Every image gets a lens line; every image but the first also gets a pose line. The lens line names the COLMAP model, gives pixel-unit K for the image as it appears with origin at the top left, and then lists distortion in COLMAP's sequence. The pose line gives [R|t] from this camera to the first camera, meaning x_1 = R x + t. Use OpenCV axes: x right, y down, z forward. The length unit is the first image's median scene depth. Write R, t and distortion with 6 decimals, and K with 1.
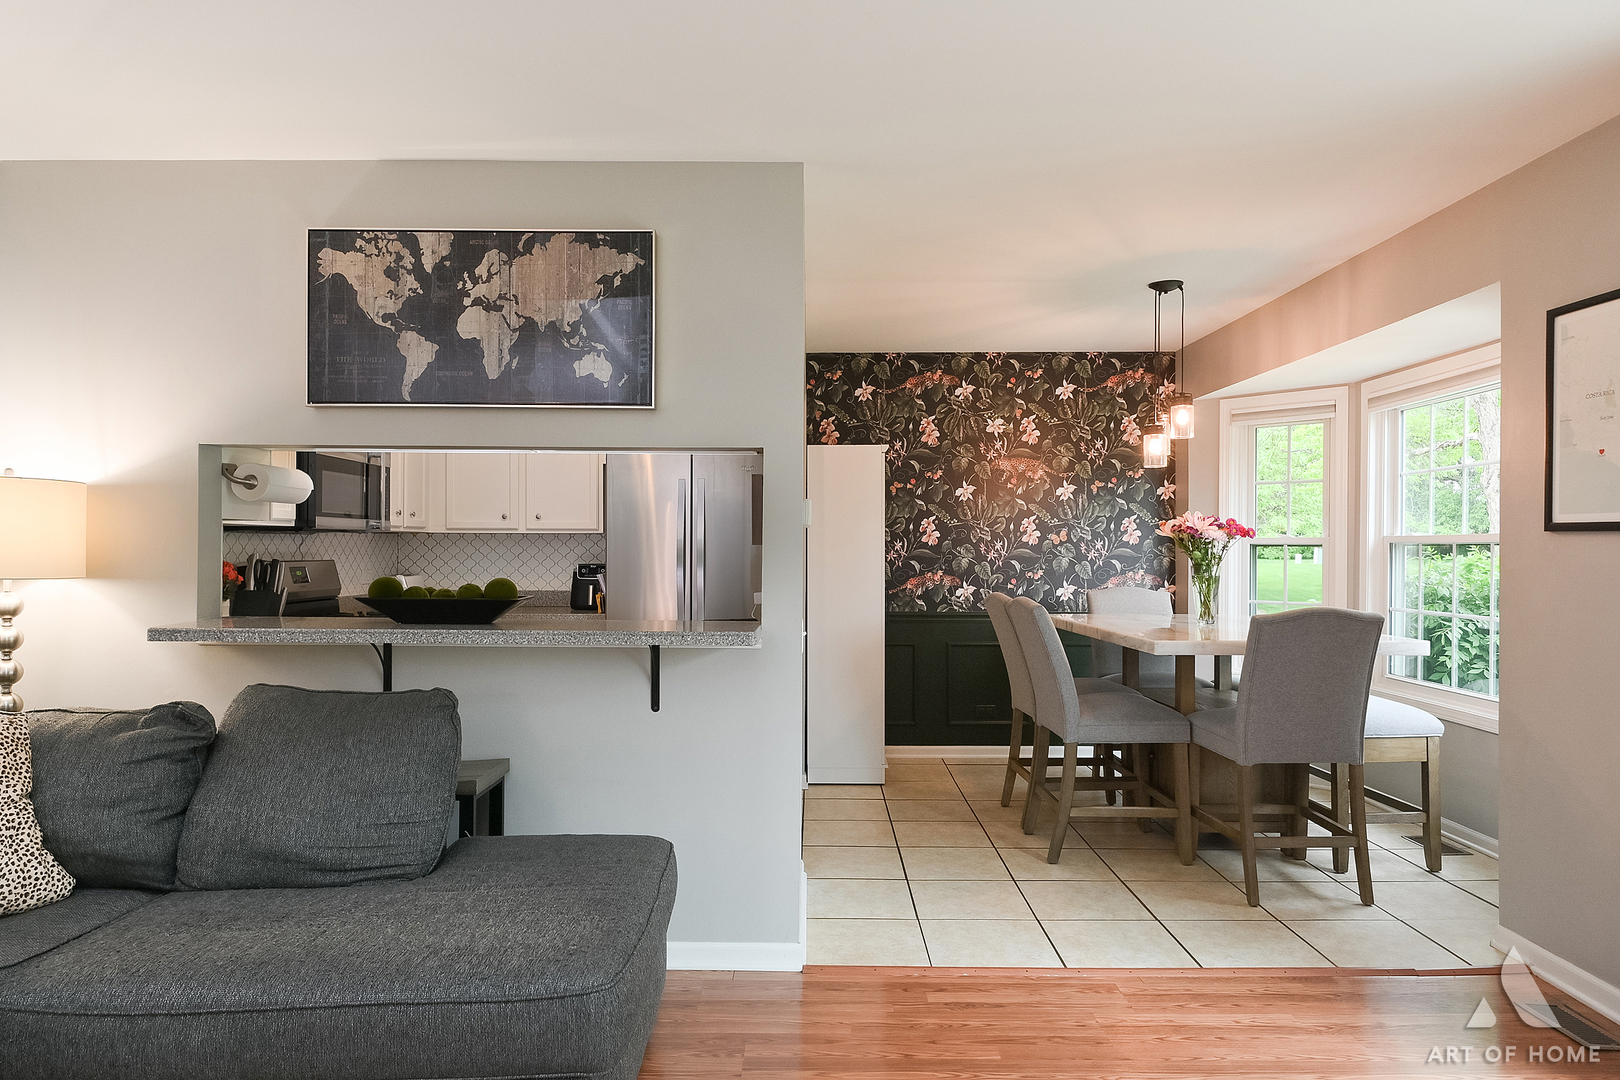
lens RADIAL K [[1011.8, 0, 805.7], [0, 1011.8, 550.5], [0, 0, 1]] dist [0.024174, -0.019258]
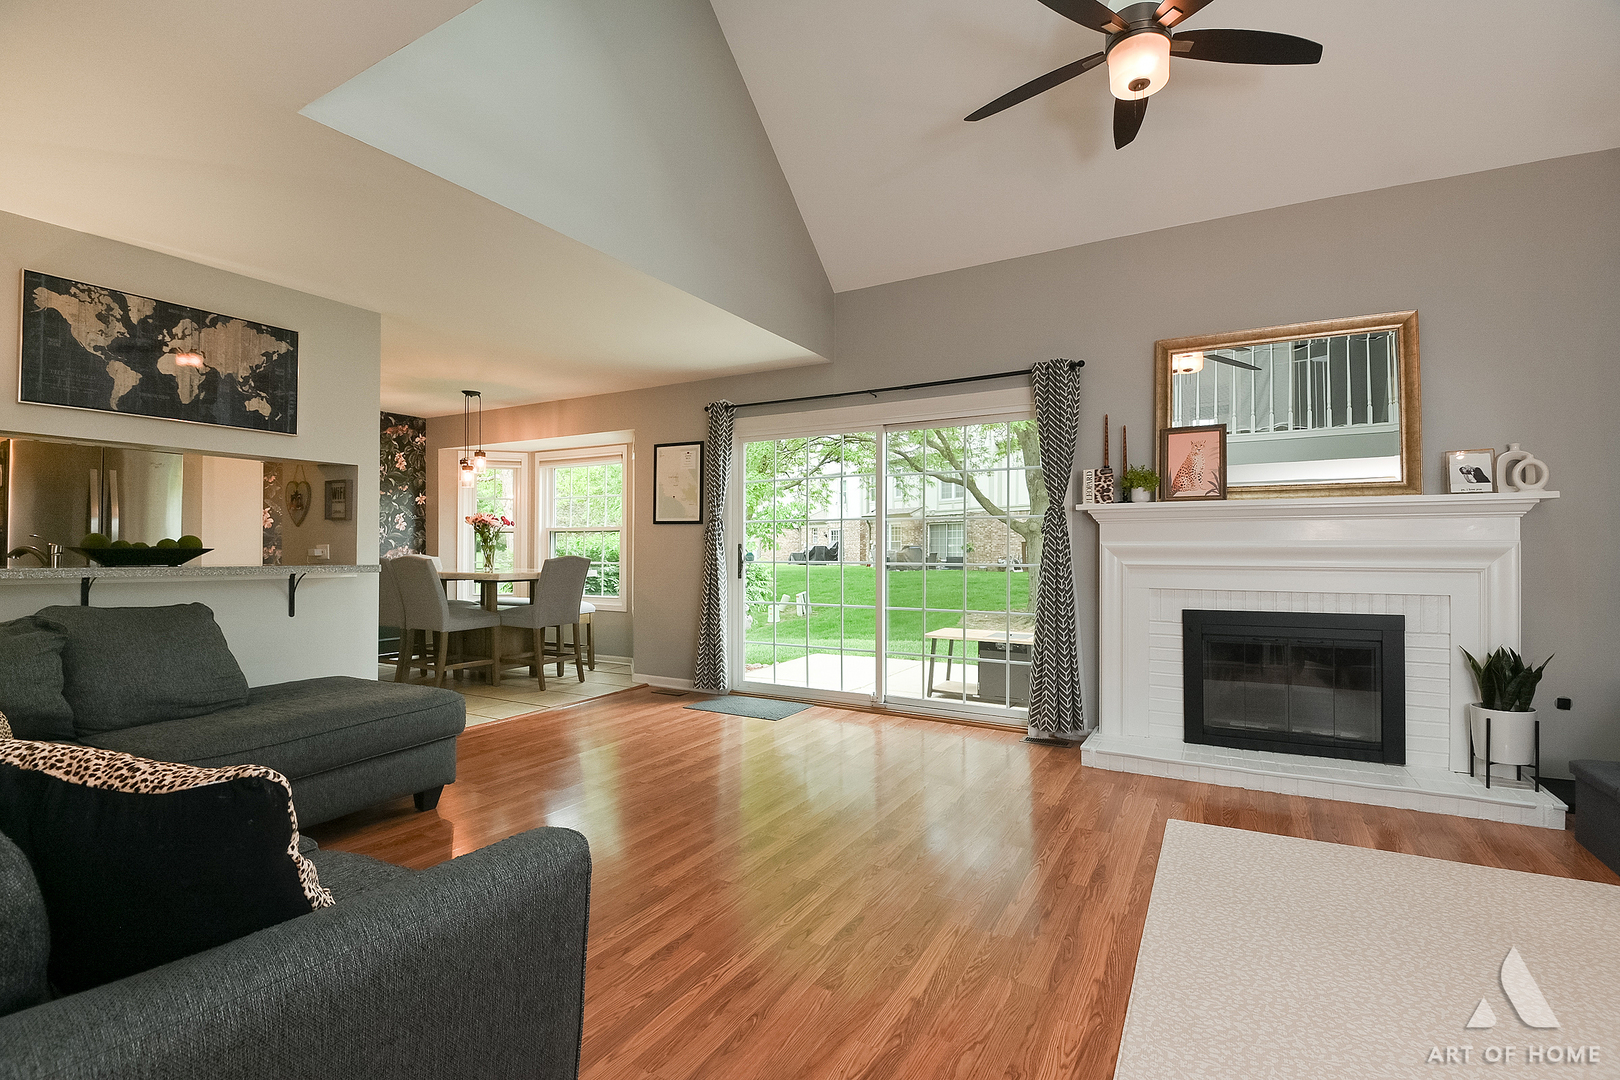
lens RADIAL K [[738.3, 0, 807.8], [0, 738.3, 546.2], [0, 0, 1]] dist [-0.003673, -0.012905]
pose [[0.493779, 0.003608, 0.869580, -0.676245], [-0.001119, 0.999993, -0.003514, 0.039505], [-0.869587, 0.000762, 0.493780, -0.294227]]
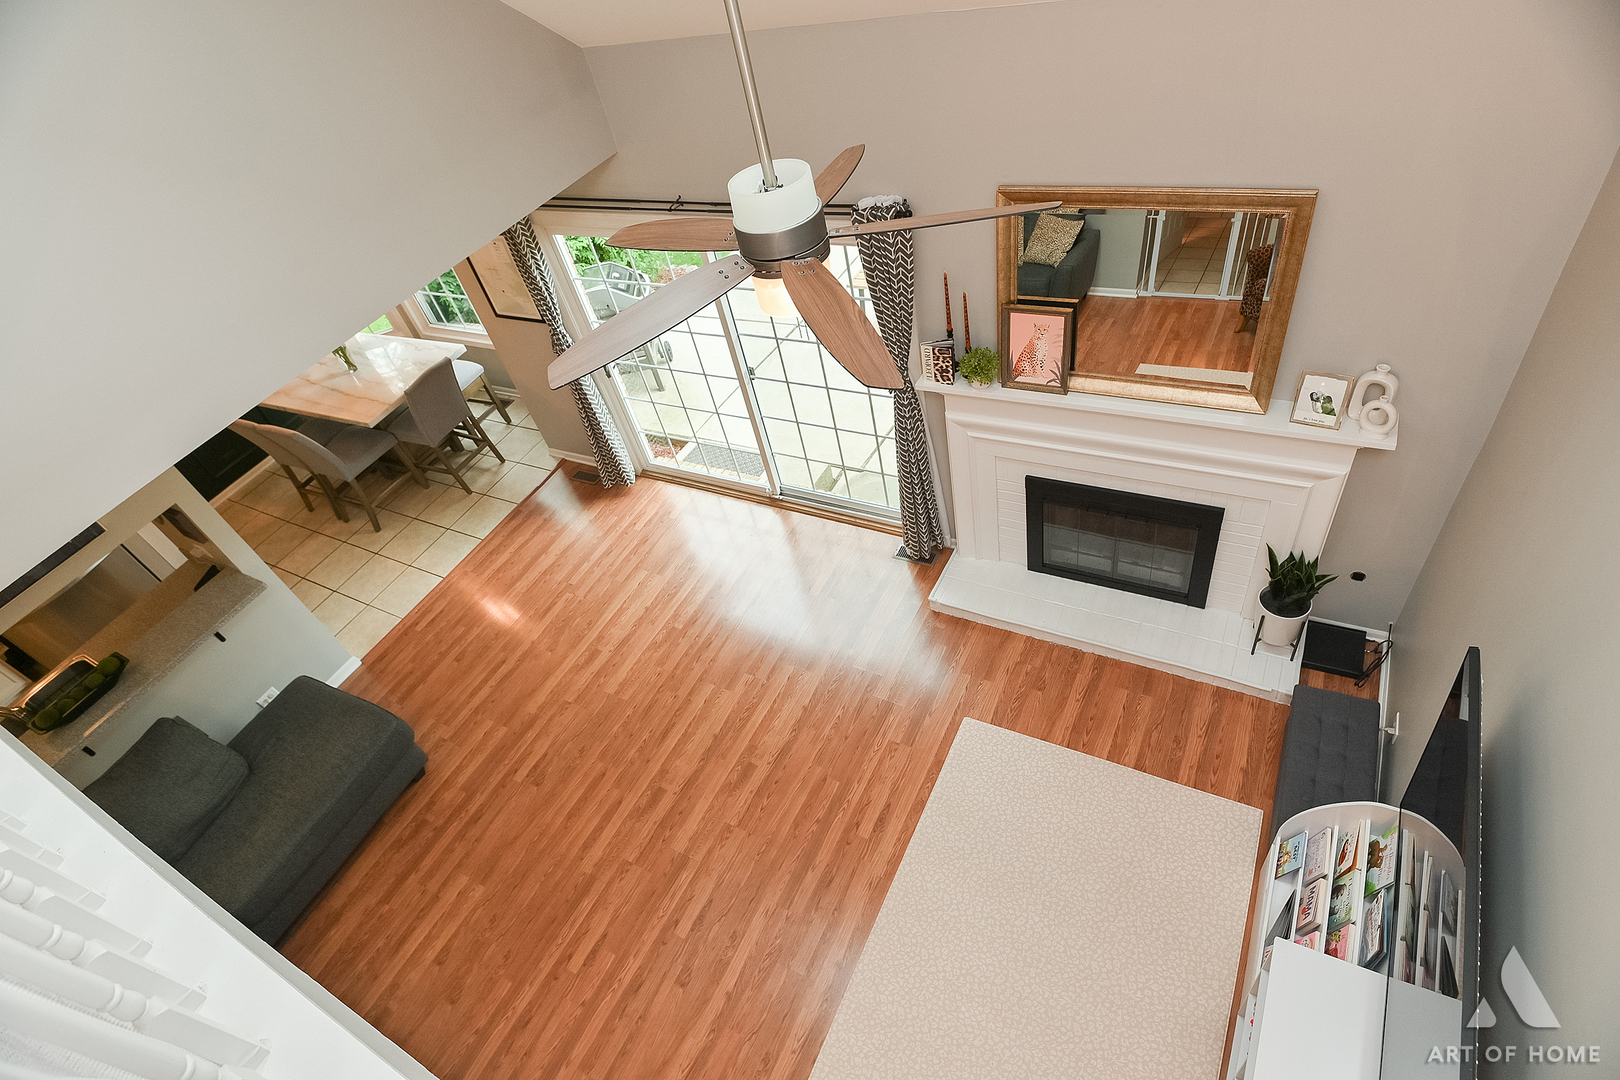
lens RADIAL K [[817.9, 0, 806.7], [0, 817.9, 547.0], [0, 0, 1]] dist [0.009593, -0.018414]
pose [[0.463429, -0.688966, 0.557278, -0.325560], [0.198812, 0.693694, 0.692288, -0.703526], [-0.863543, -0.210033, 0.458453, -0.534255]]
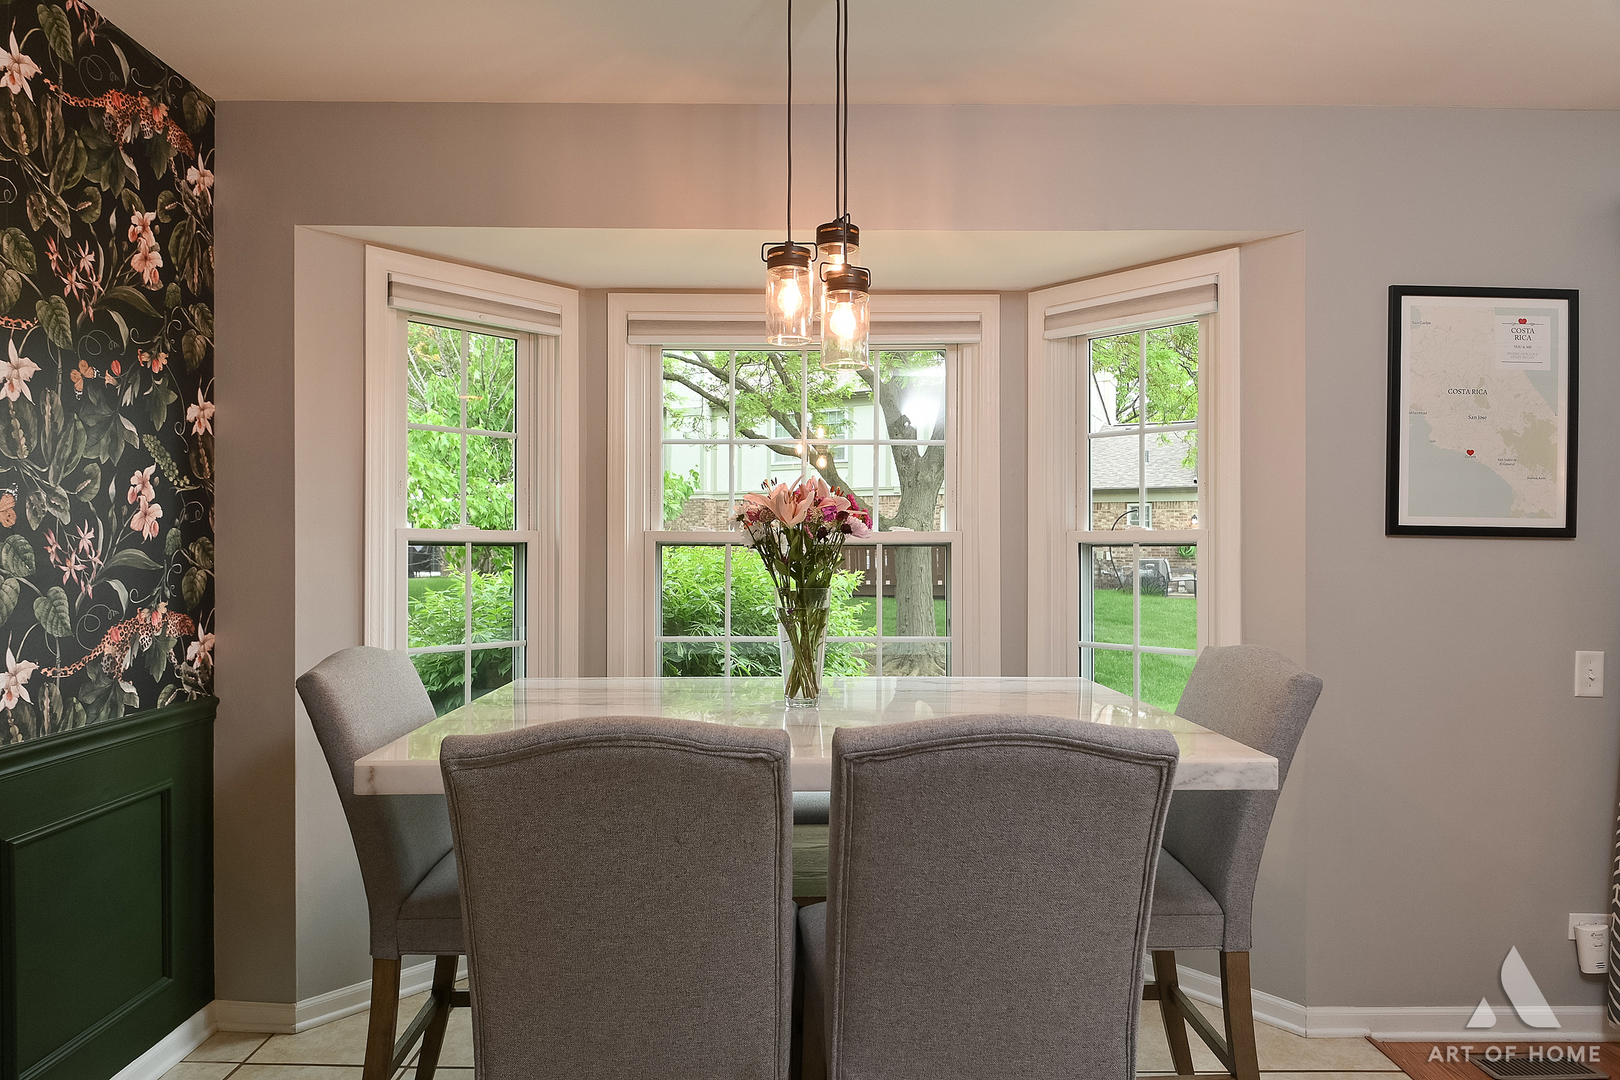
lens RADIAL K [[1011.8, 0, 780.2], [0, 1011.8, 534.3], [0, 0, 1]] dist [0.024174, -0.019258]
pose [[-0.007335, 0.016546, 0.999836, -0.125959], [-0.001774, 0.999861, -0.016559, -0.003083], [-0.999972, -0.001895, -0.007305, 1.291623]]
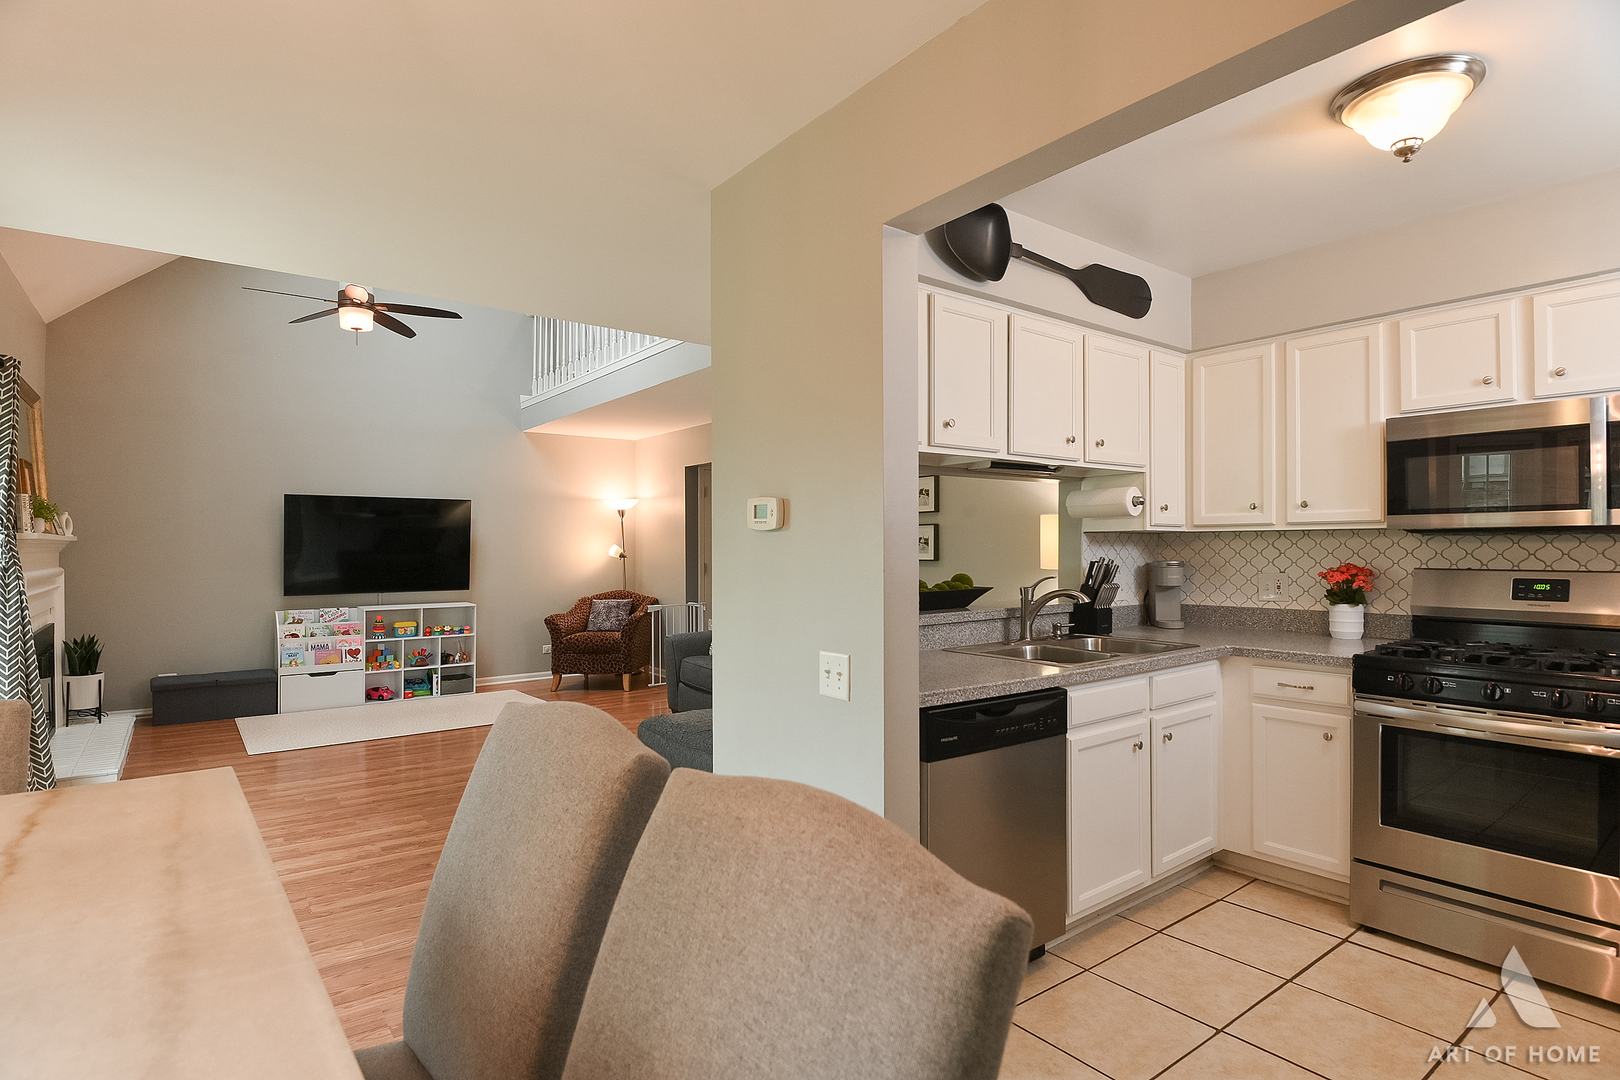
lens RADIAL K [[817.9, 0, 800.3], [0, 817.9, 543.9], [0, 0, 1]] dist [0.009593, -0.018414]
pose [[-0.796993, -0.002150, -0.603984, 0.380378], [0.002137, 0.999977, -0.006380, -0.005829], [0.603984, -0.006375, -0.796971, 1.501746]]
